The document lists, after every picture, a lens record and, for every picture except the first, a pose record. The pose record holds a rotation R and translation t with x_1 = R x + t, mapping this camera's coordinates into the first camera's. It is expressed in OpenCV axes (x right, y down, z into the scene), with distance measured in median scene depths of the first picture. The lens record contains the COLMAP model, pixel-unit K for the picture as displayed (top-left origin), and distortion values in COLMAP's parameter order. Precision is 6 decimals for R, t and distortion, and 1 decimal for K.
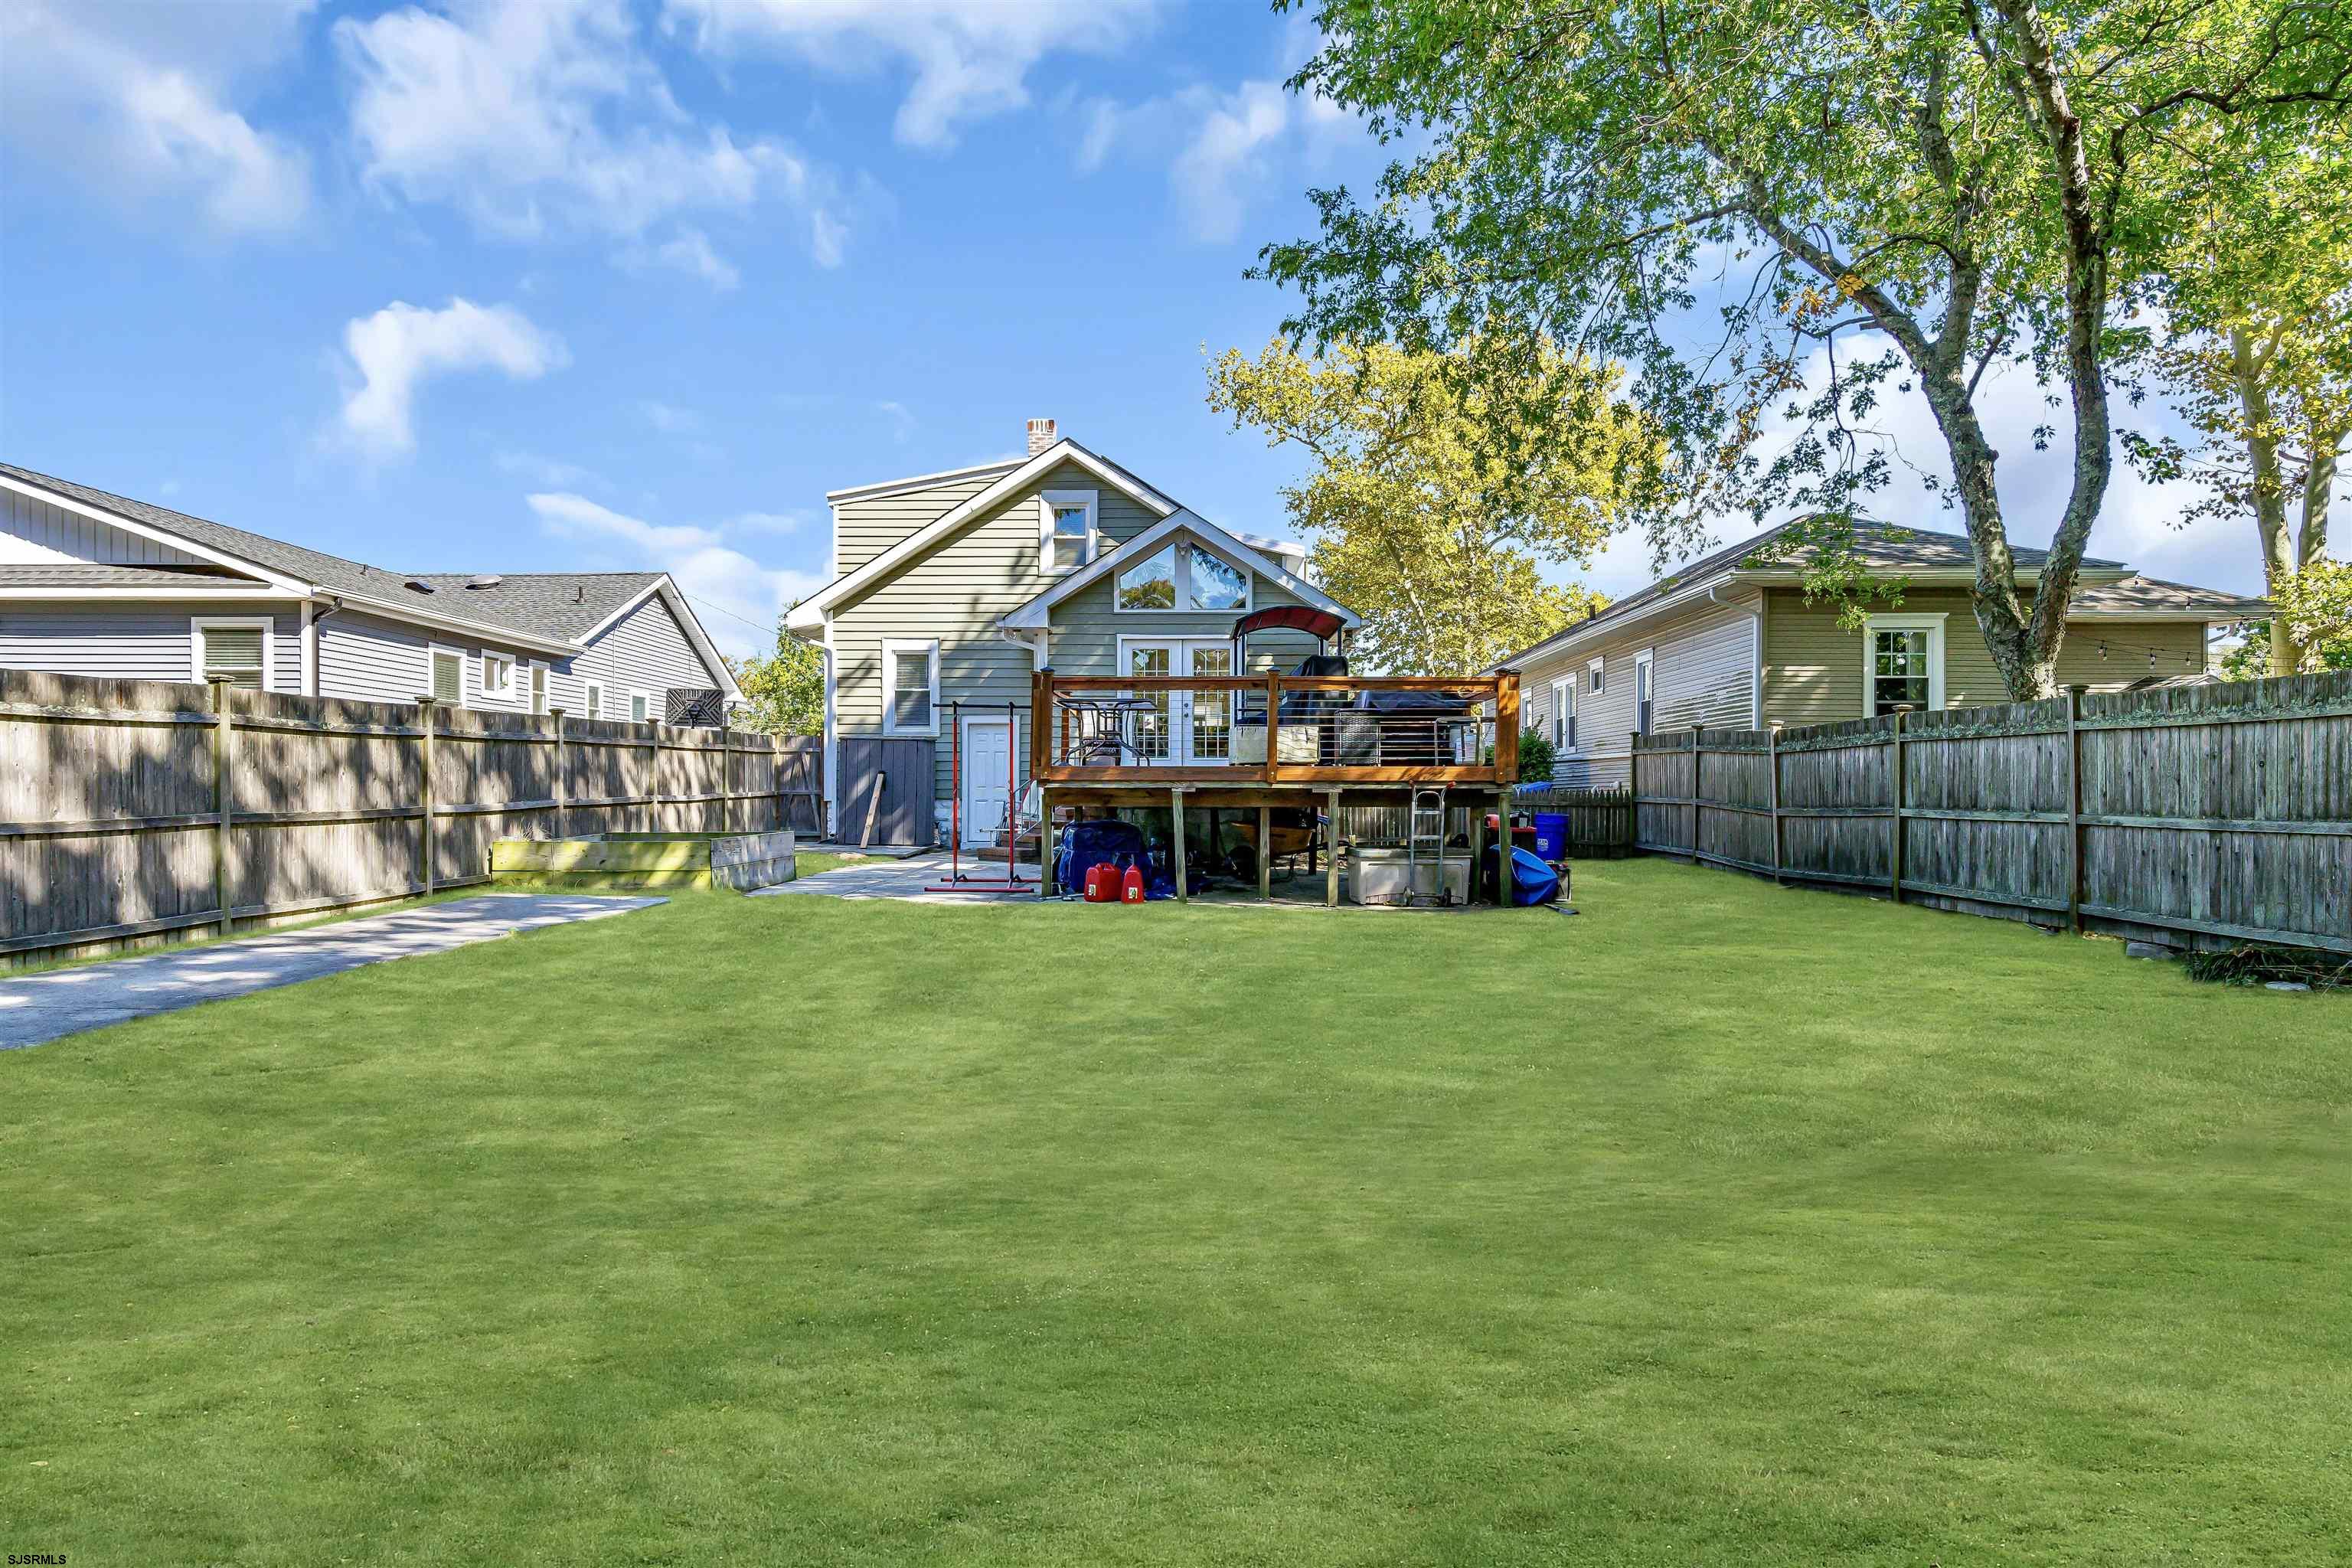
lens RADIAL K [[1344.3, 0, 1171.6], [0, 1344.3, 789.7], [0, 0, 1]] dist [0.000047, 0.002791]
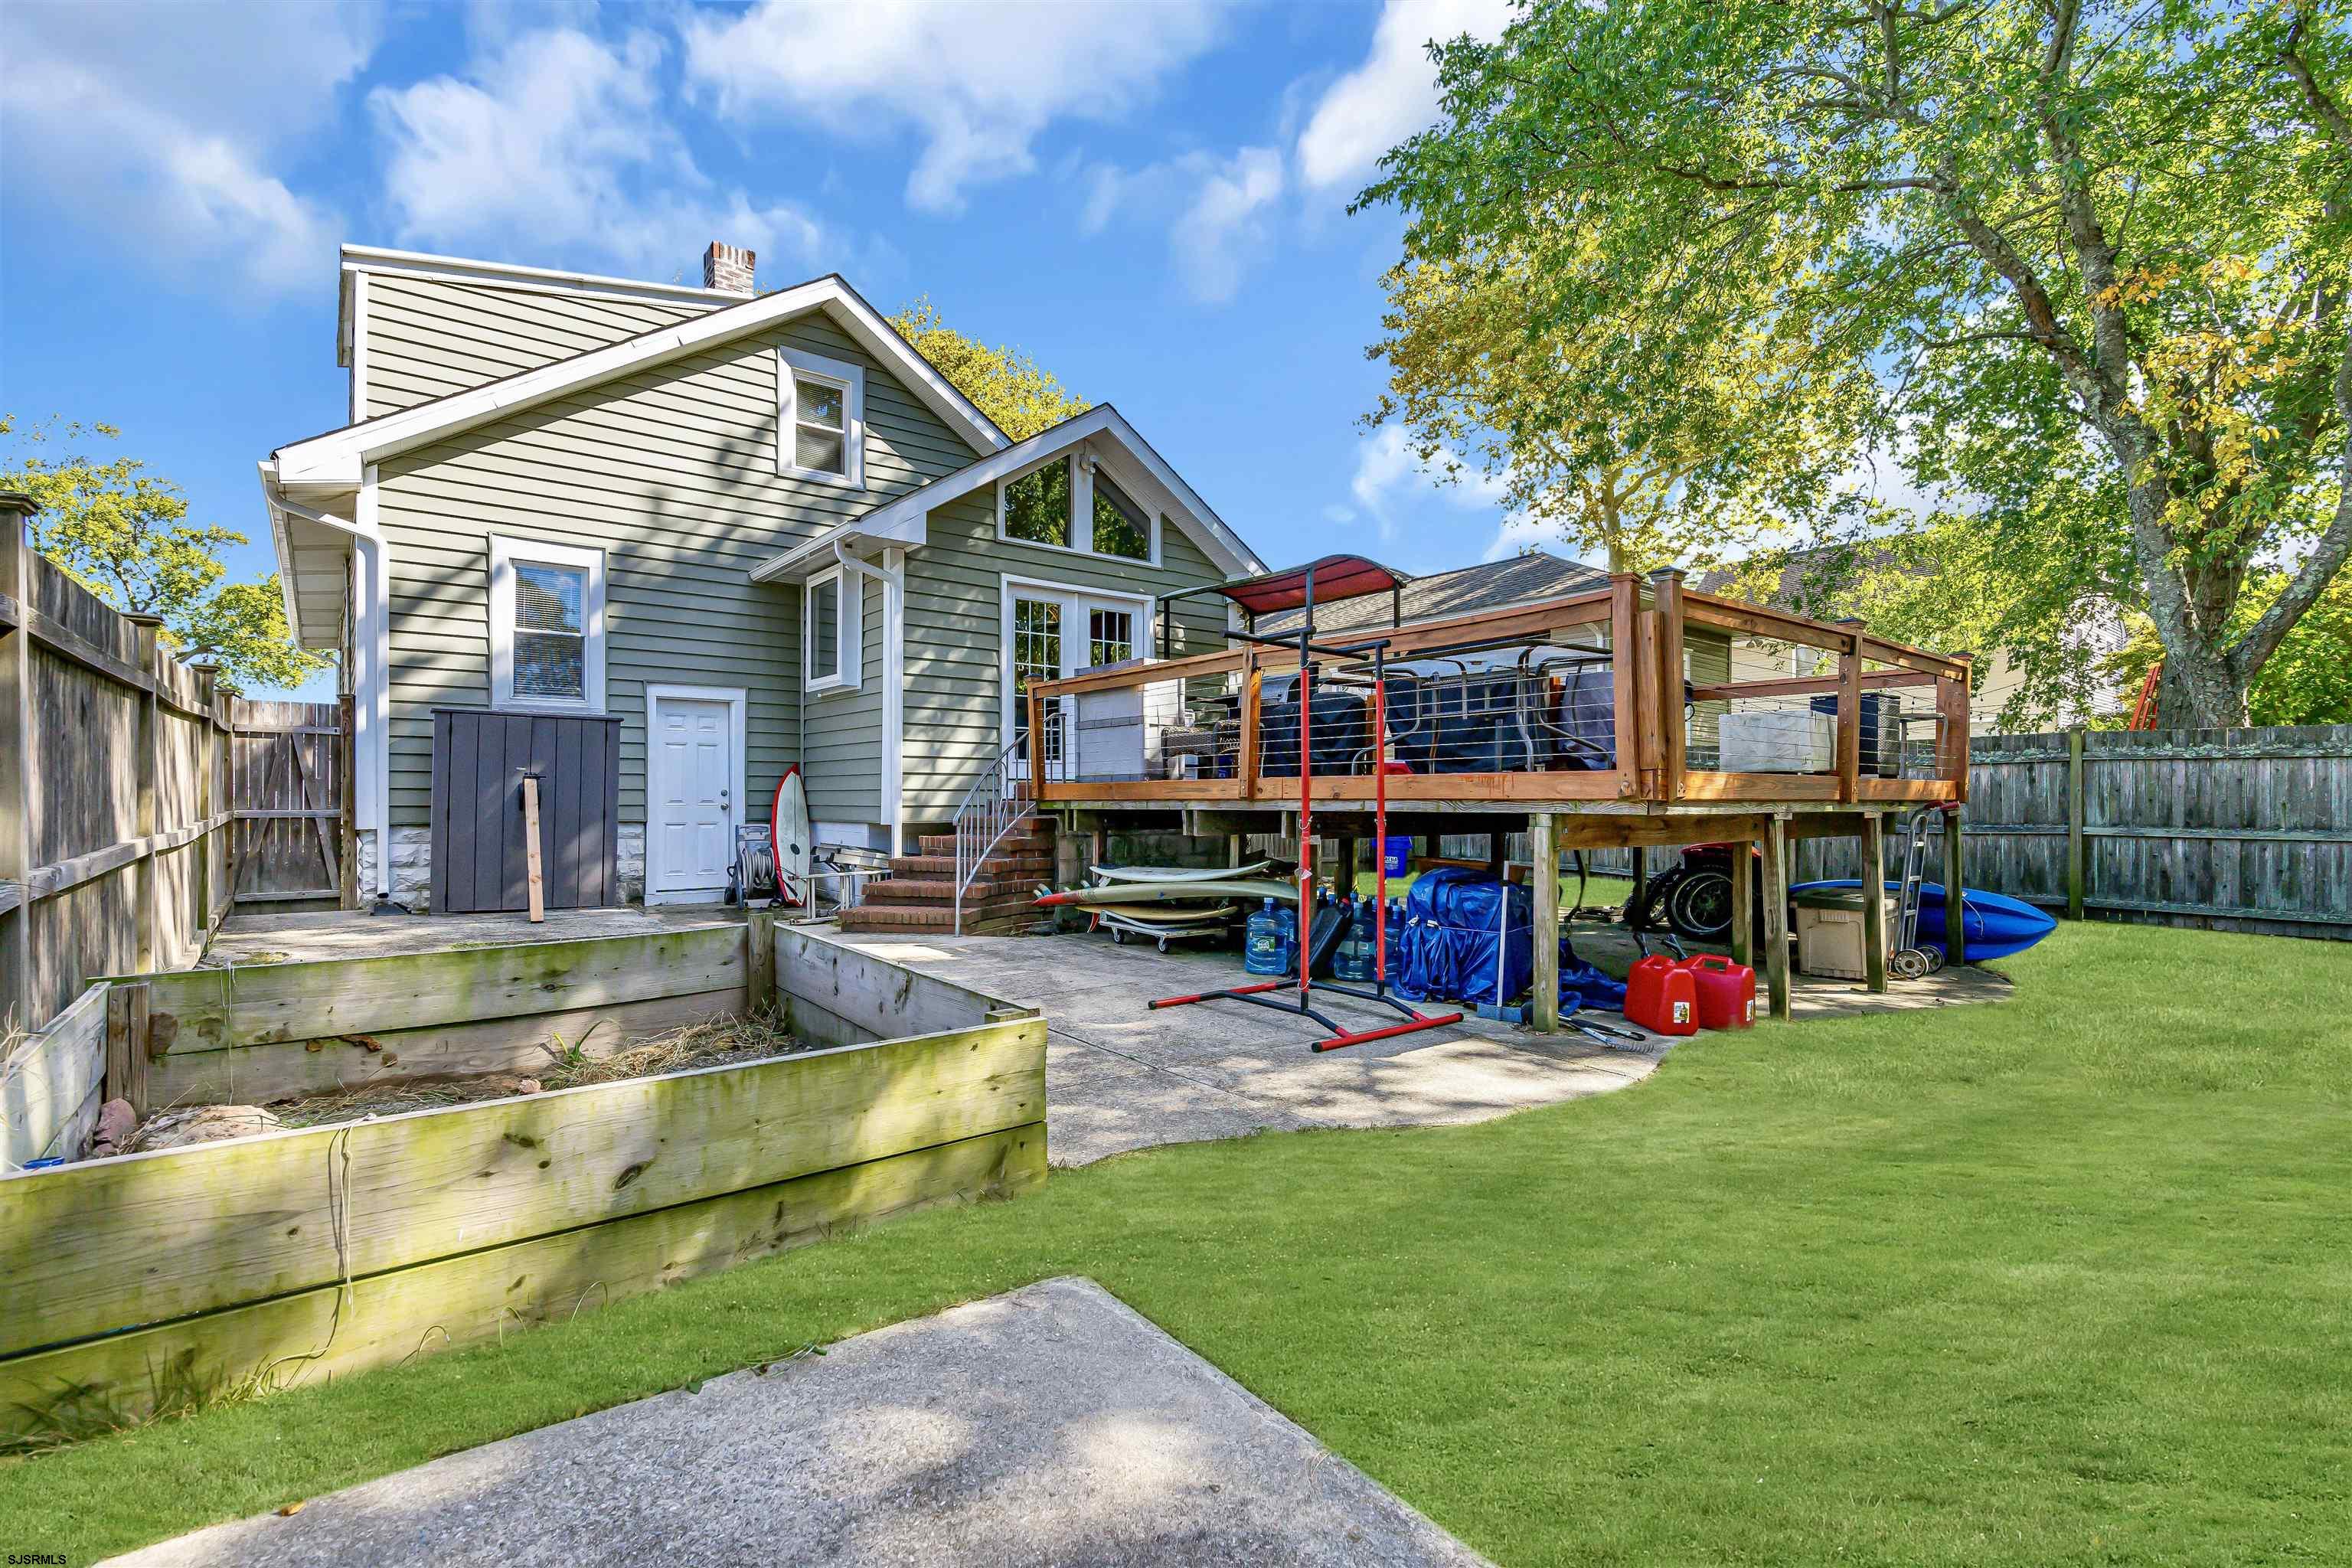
lens RADIAL K [[1053.4, 0, 1179.5], [0, 1053.4, 786.2], [0, 0, 1]] dist [-0.003227, 0.000390]
pose [[0.763822, 0.003771, 0.645416, -0.357964], [-0.000544, 0.999986, -0.005200, -0.008620], [-0.645426, 0.003621, 0.763814, 0.629764]]
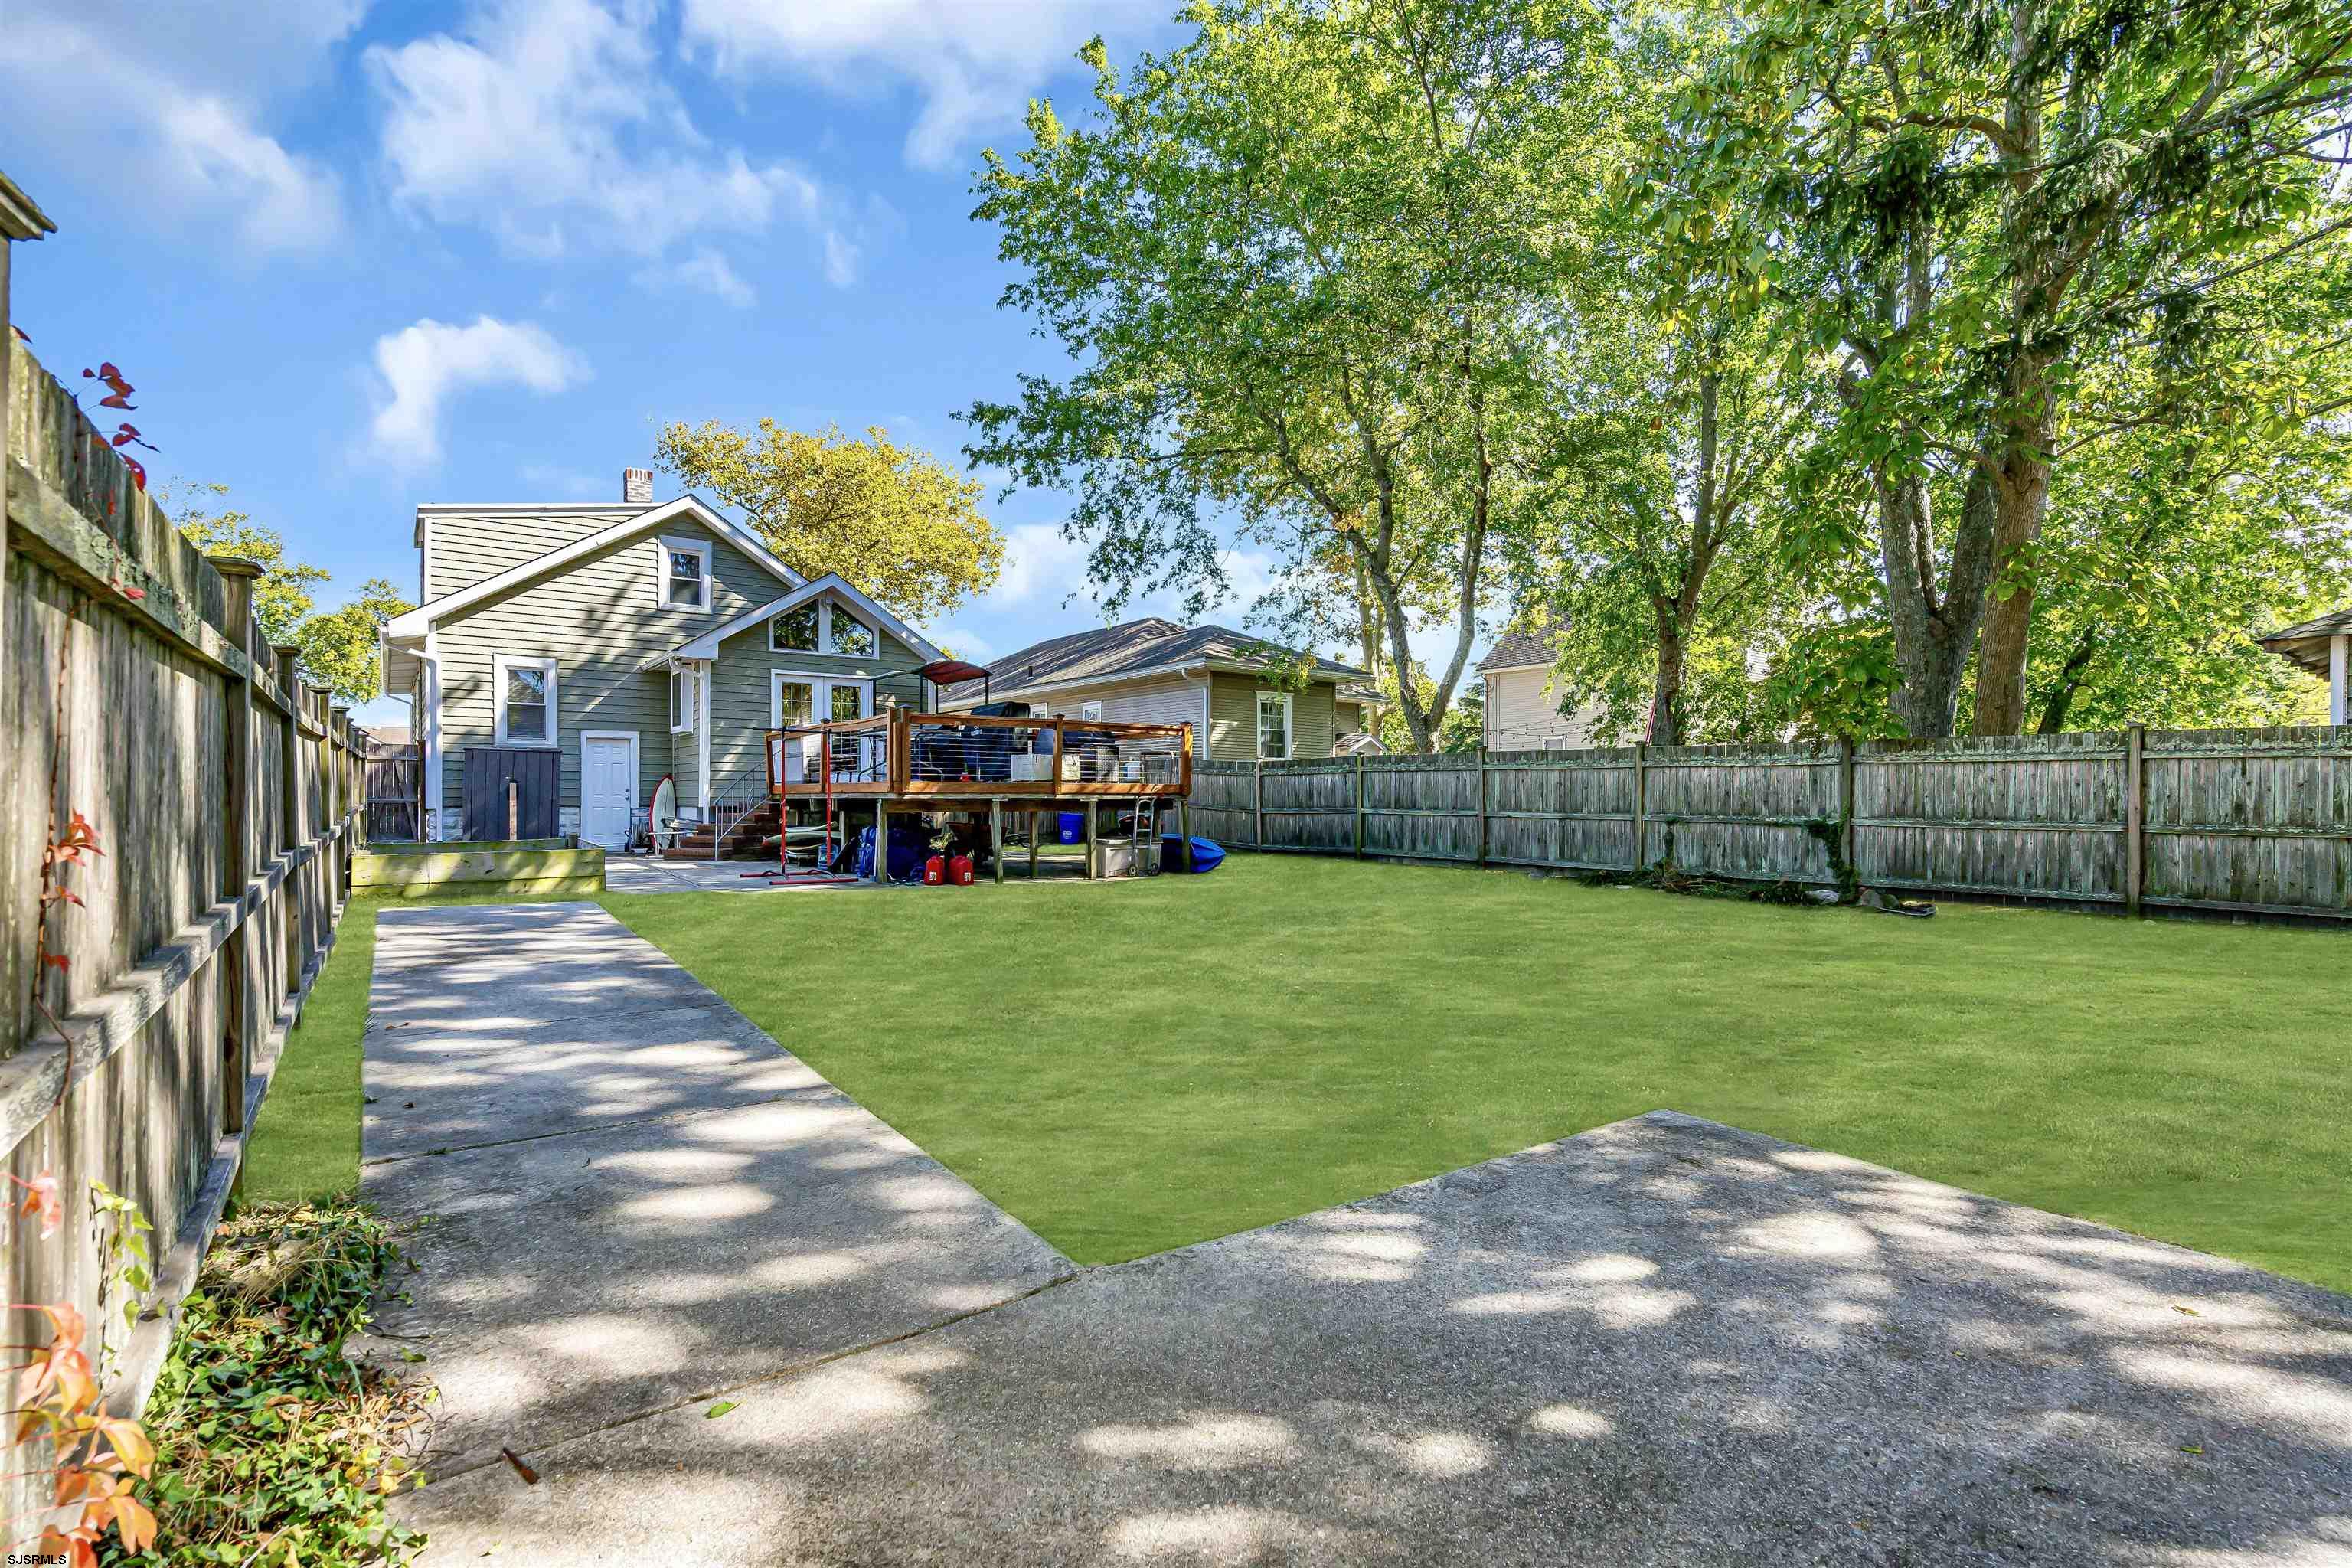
lens RADIAL K [[1053.4, 0, 1182.7], [0, 1053.4, 785.8], [0, 0, 1]] dist [-0.003227, 0.000390]
pose [[0.787173, 0.003843, 0.616720, -0.384590], [-0.000237, 0.999982, -0.005929, -0.006032], [-0.616732, 0.004521, 0.787160, 0.031205]]
